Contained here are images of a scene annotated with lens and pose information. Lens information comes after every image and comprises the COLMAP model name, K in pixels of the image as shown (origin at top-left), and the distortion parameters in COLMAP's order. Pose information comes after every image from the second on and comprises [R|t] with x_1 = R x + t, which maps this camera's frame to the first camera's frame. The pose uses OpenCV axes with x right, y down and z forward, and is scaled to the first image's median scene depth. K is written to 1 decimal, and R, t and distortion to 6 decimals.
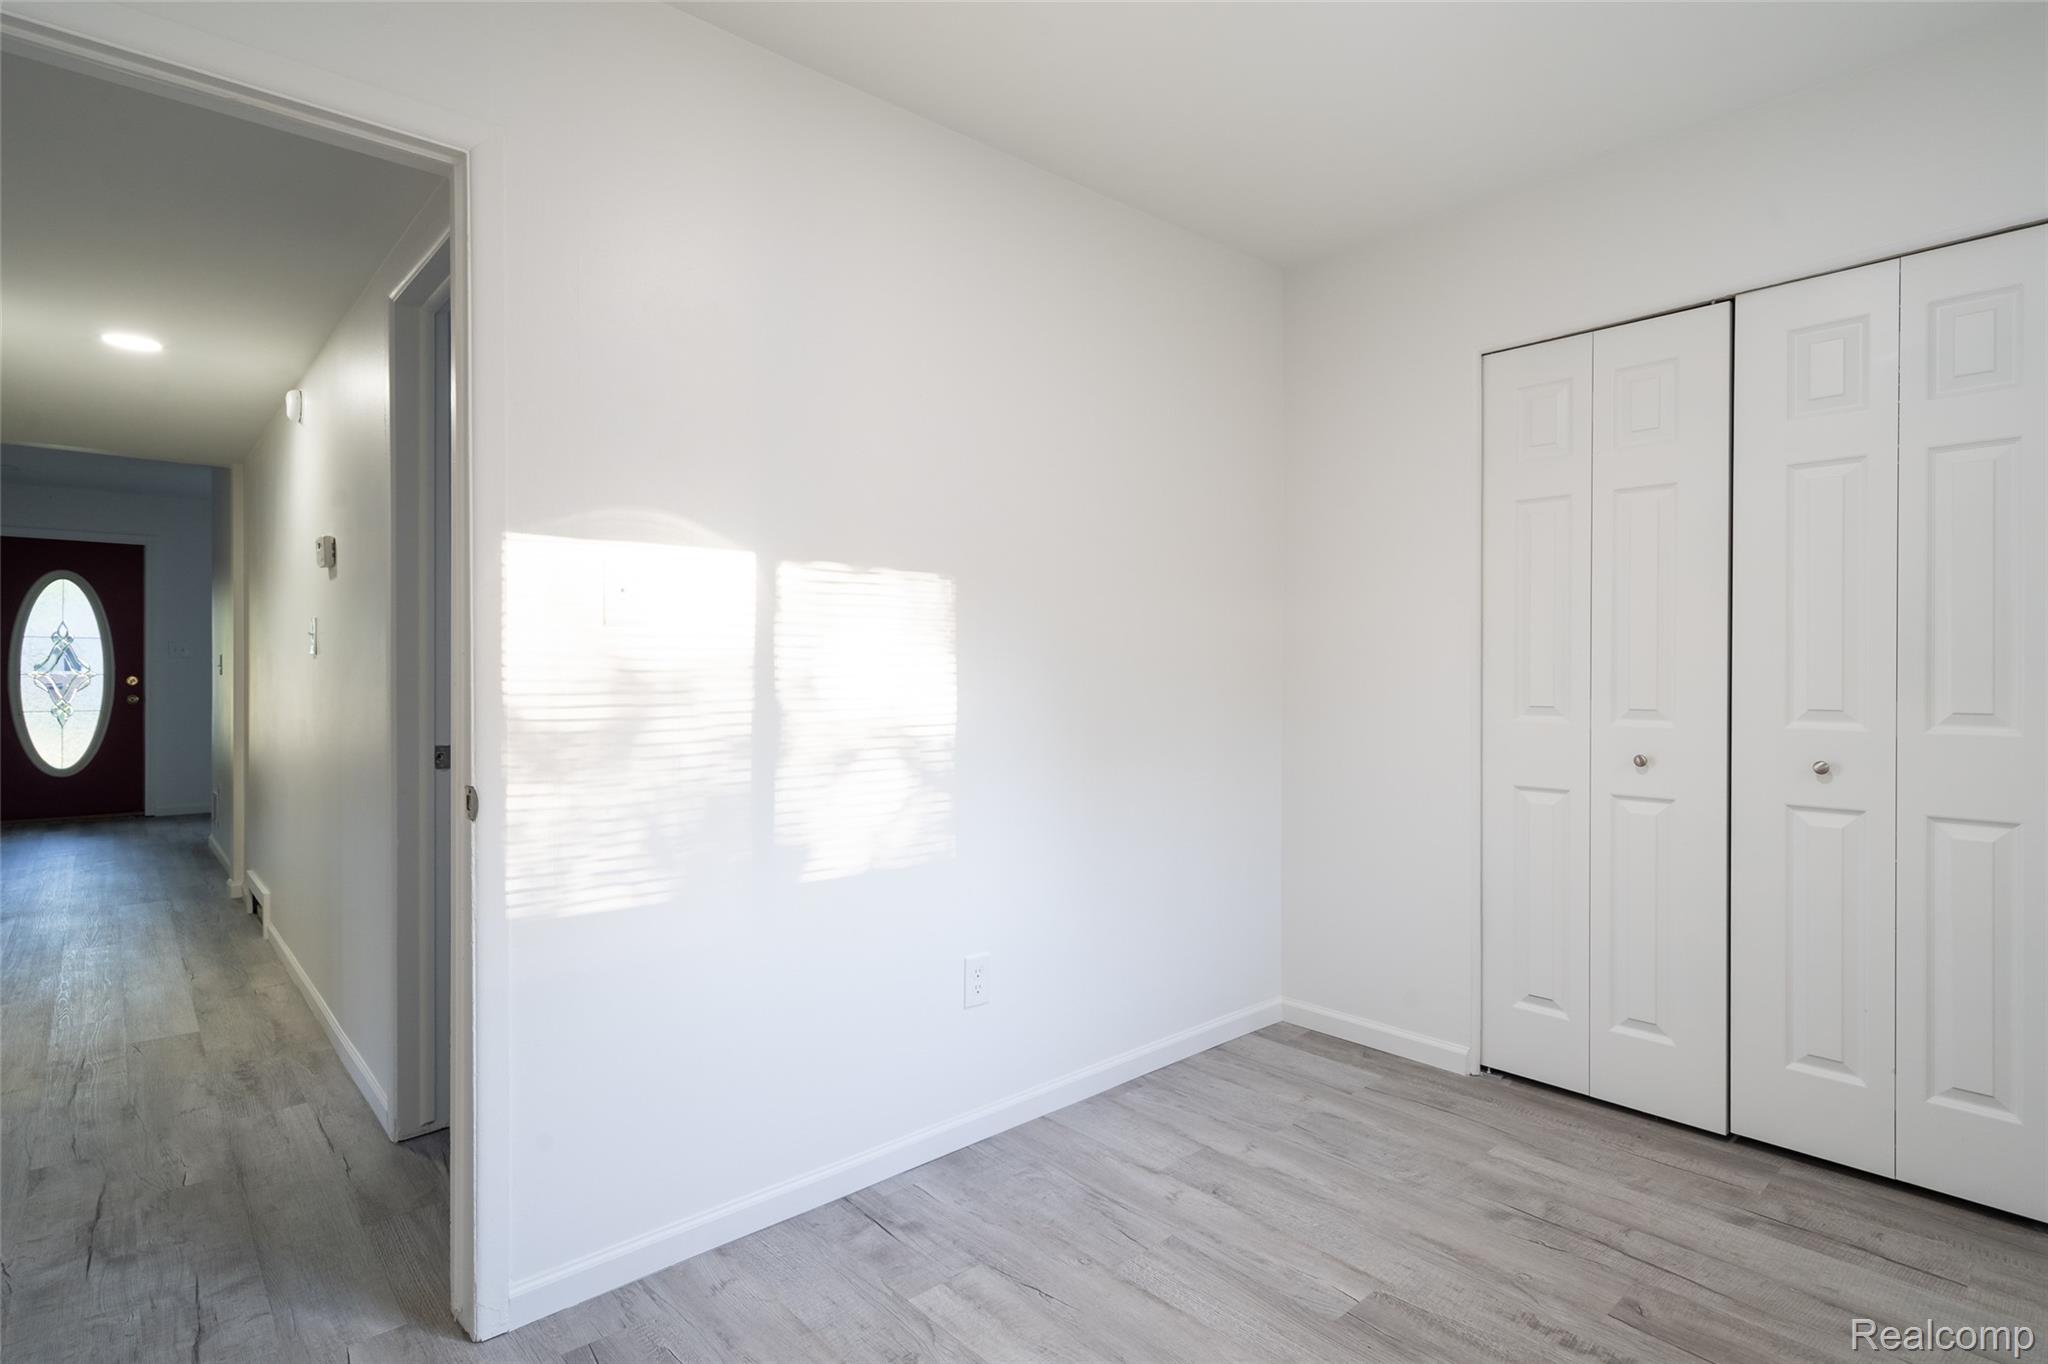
lens RADIAL K [[1048.9, 0, 1010.9], [0, 1048.9, 673.4], [0, 0, 1]] dist [-0.000633, -0.000928]
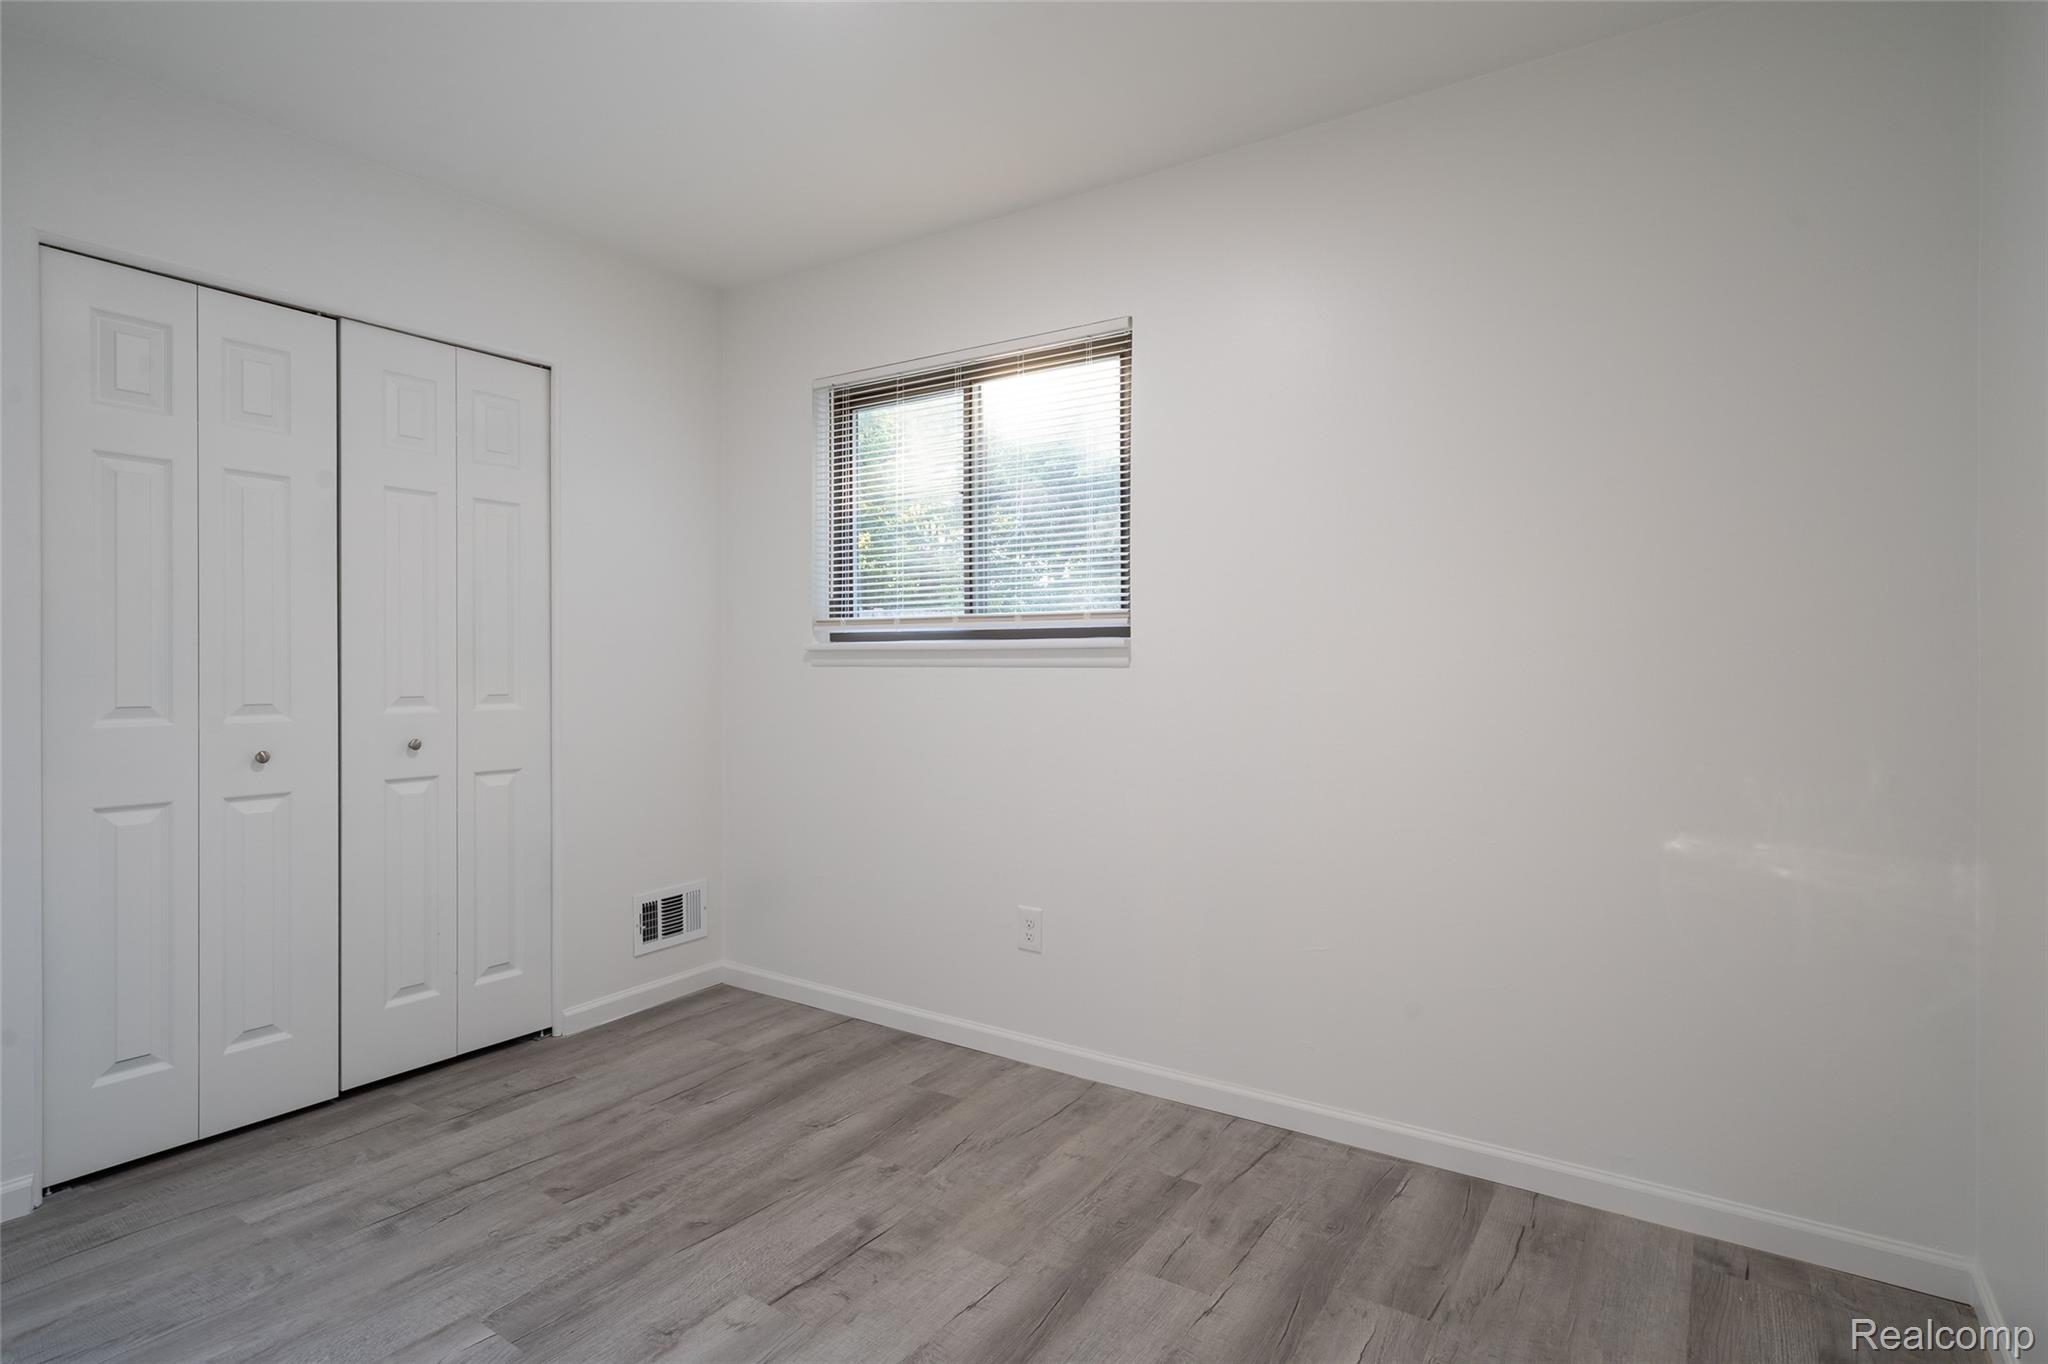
lens RADIAL K [[1048.9, 0, 1010.9], [0, 1048.9, 673.4], [0, 0, 1]] dist [-0.000633, -0.000928]
pose [[-0.262378, -0.008691, 0.964926, -0.594389], [0.004162, 0.999940, 0.010138, -0.001252], [-0.964956, 0.006676, -0.262326, 0.684245]]
